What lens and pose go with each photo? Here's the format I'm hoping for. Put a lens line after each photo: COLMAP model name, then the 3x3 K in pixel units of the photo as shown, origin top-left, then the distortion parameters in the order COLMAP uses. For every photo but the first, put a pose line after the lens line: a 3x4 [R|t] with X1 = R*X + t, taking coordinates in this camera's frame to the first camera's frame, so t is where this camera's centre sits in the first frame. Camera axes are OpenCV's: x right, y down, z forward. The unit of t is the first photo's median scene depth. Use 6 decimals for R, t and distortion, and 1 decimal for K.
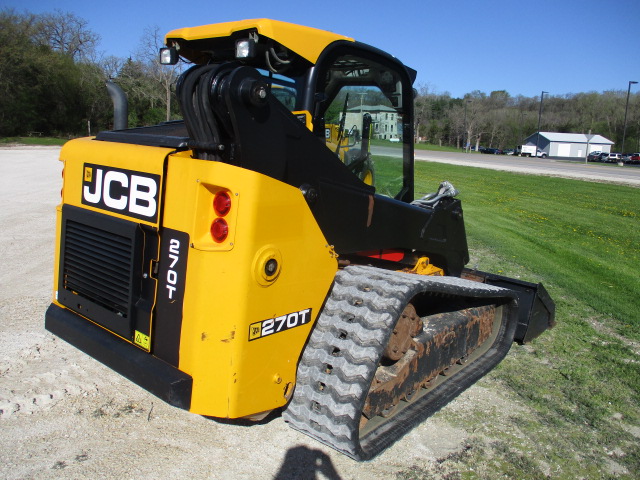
lens RADIAL K [[531.5, 0, 320.0], [0, 531.5, 240.0], [0, 0, 1]] dist [-0.031597, -0.000949]
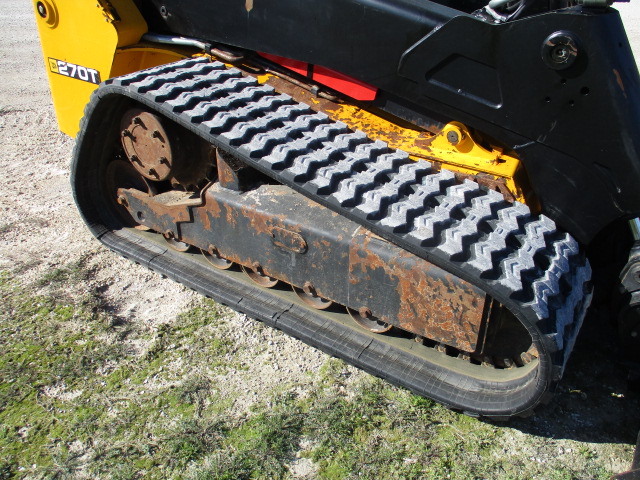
lens RADIAL K [[543.0, 0, 310.7], [0, 543.0, 239.9], [0, 0, 1]] dist [-0.032153, 0.007712]
pose [[0.081412, 0.458124, -0.885152, 1.080637], [-0.178374, 0.880459, 0.439289, -0.109205], [0.980589, 0.122125, 0.153397, 1.308916]]
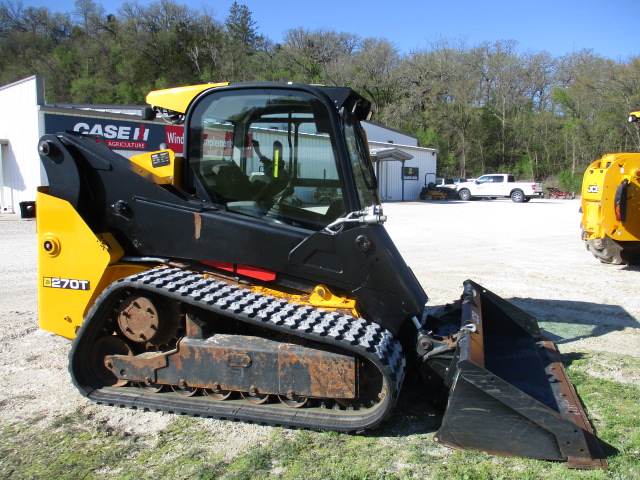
lens RADIAL K [[531.5, 0, 320.0], [0, 531.5, 240.0], [0, 0, 1]] dist [-0.031597, -0.000949]
pose [[0.402956, 0.043974, -0.914162, 1.667083], [-0.129806, 0.991494, -0.009524, -0.060740], [0.905967, 0.122501, 0.405236, 0.999422]]
